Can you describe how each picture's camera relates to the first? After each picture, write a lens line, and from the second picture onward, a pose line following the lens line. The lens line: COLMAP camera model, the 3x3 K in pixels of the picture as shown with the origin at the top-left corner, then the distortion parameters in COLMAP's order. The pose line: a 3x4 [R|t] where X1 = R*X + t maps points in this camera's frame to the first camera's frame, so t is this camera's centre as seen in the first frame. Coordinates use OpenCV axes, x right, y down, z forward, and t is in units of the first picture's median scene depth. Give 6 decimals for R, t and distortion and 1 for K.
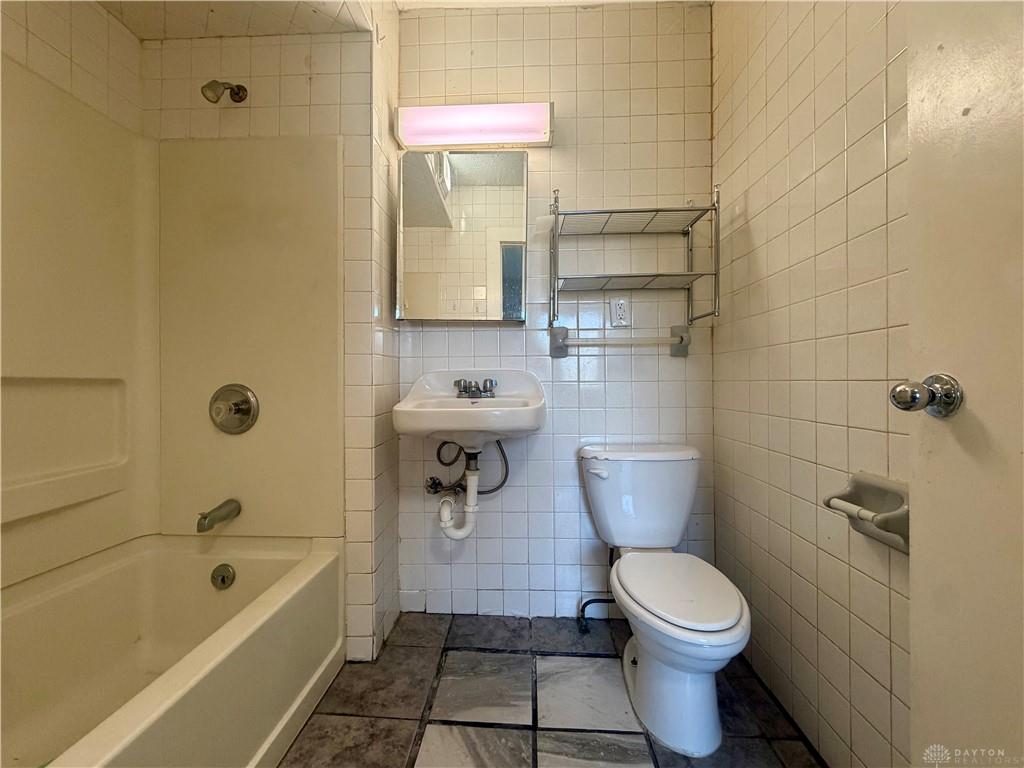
lens RADIAL K [[406.0, 0, 510.1], [0, 406.0, 382.2], [0, 0, 1]] dist [0.002545, -0.000373]
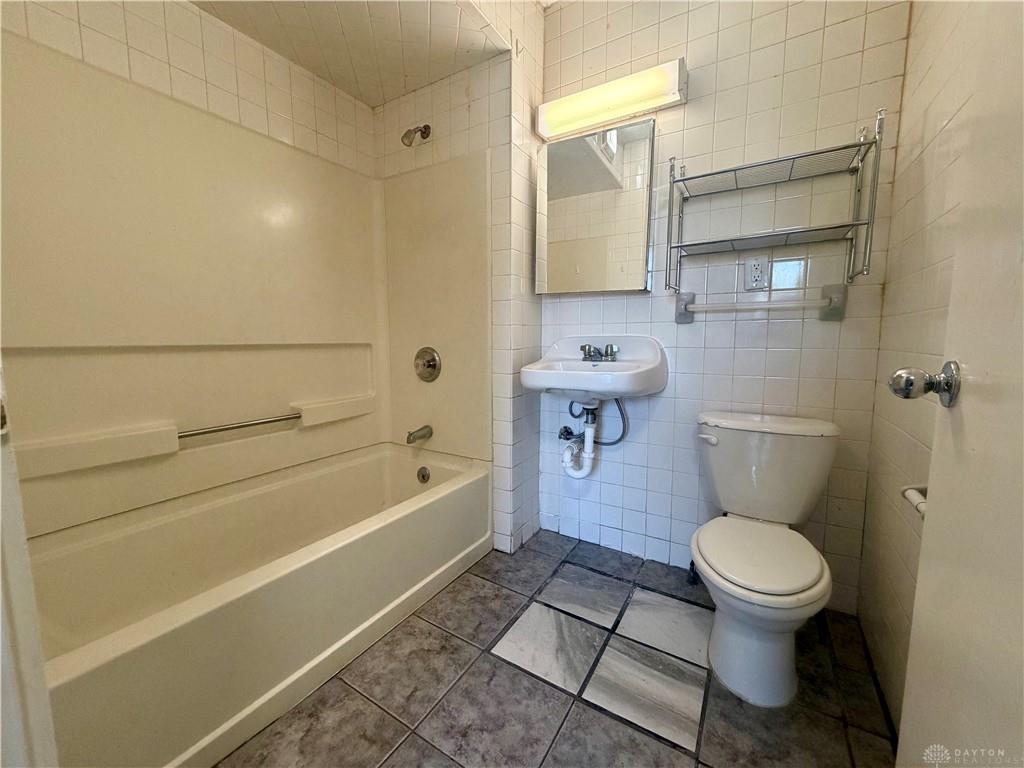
lens RADIAL K [[406.0, 0, 512.1], [0, 406.0, 382.4], [0, 0, 1]] dist [0.002545, -0.000373]
pose [[0.877189, 0.054605, -0.477030, 0.268568], [-0.001766, 0.993872, 0.110521, -0.029803], [0.480142, -0.096105, 0.871910, -0.117545]]
